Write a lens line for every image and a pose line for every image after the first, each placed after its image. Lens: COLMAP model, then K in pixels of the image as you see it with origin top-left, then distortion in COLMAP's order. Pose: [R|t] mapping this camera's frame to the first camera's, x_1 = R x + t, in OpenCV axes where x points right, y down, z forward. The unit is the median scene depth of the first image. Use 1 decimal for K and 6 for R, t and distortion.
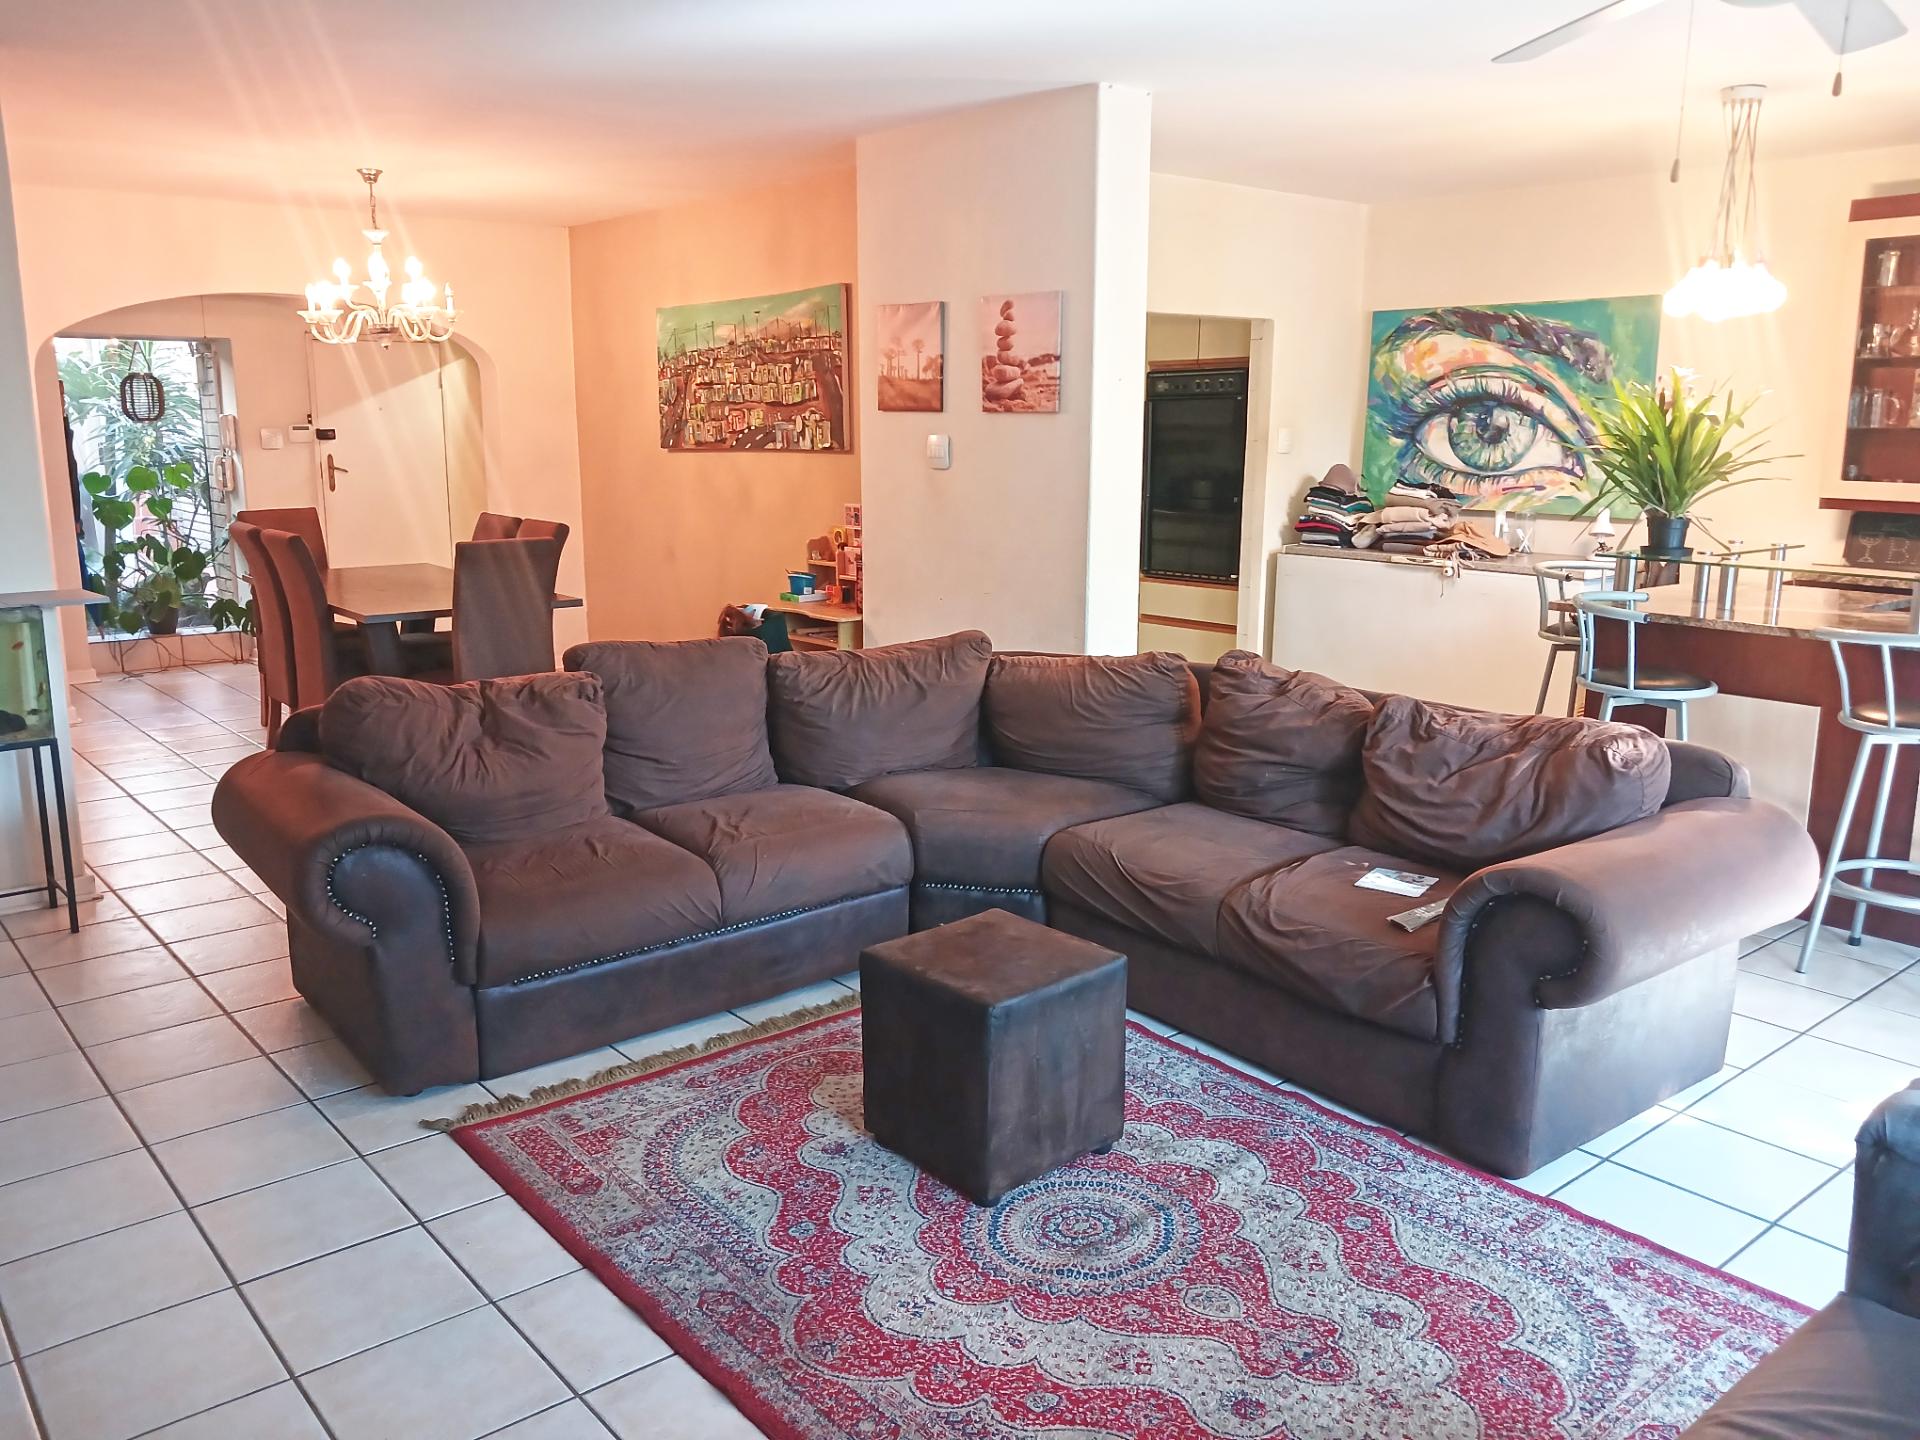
lens RADIAL K [[1511.0, 0, 968.3], [0, 1511.0, 721.2], [0, 0, 1]] dist [0.071212, -0.105384]
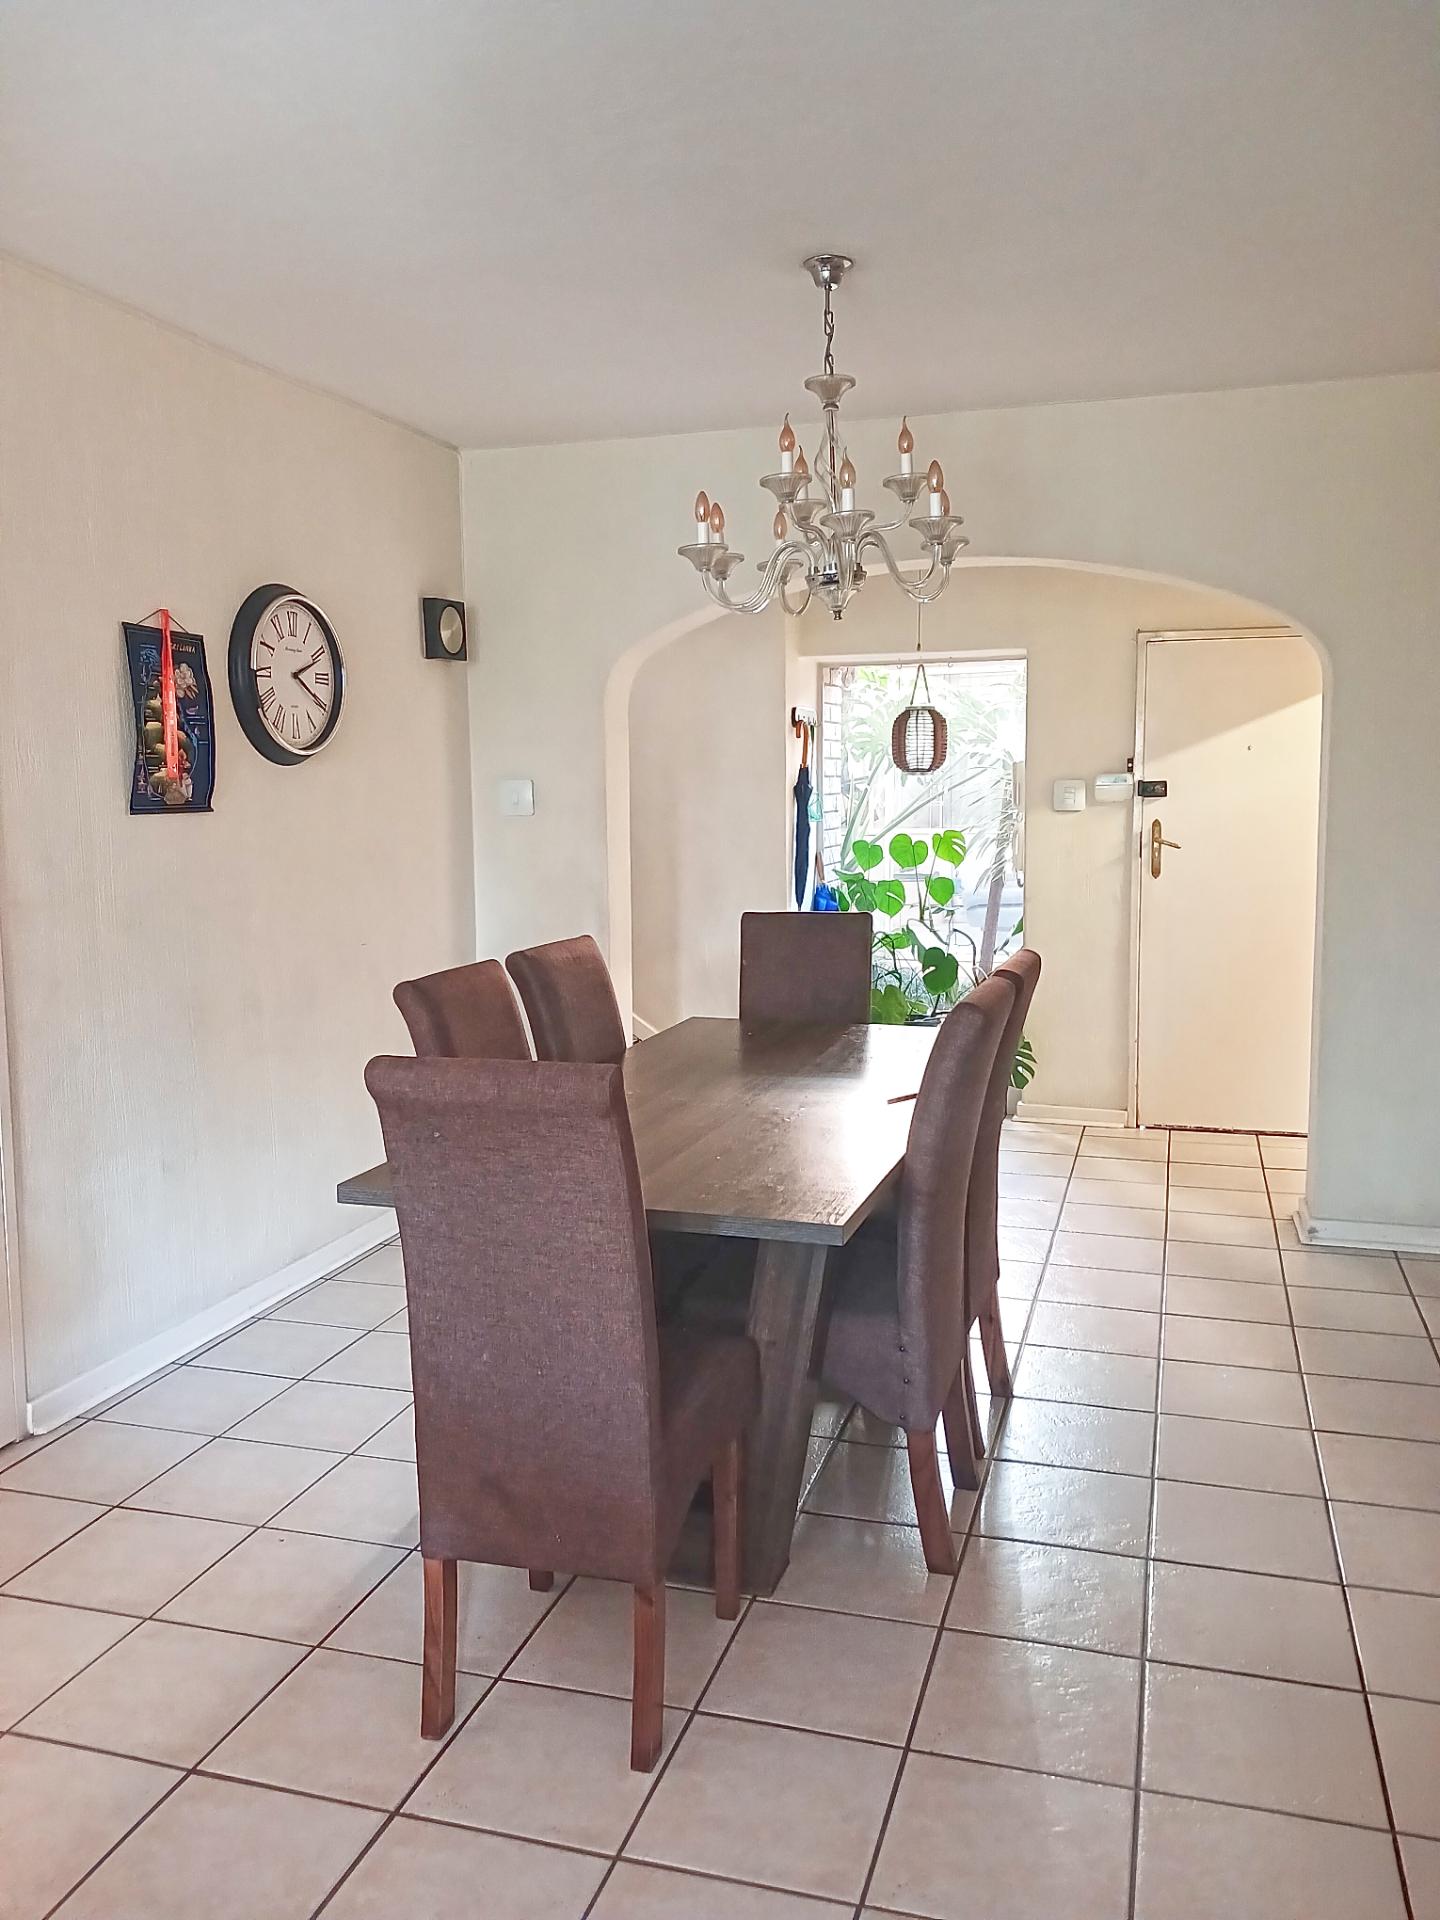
lens RADIAL K [[1511.0, 0, 721.2], [0, 1511.0, 957.8], [0, 0, 1]] dist [0.071212, -0.105384]
pose [[0.544065, 0.092183, -0.833964, 0.014620], [-0.154038, 0.988026, 0.008720, -0.097050], [0.824782, 0.123718, 0.551750, 0.516069]]
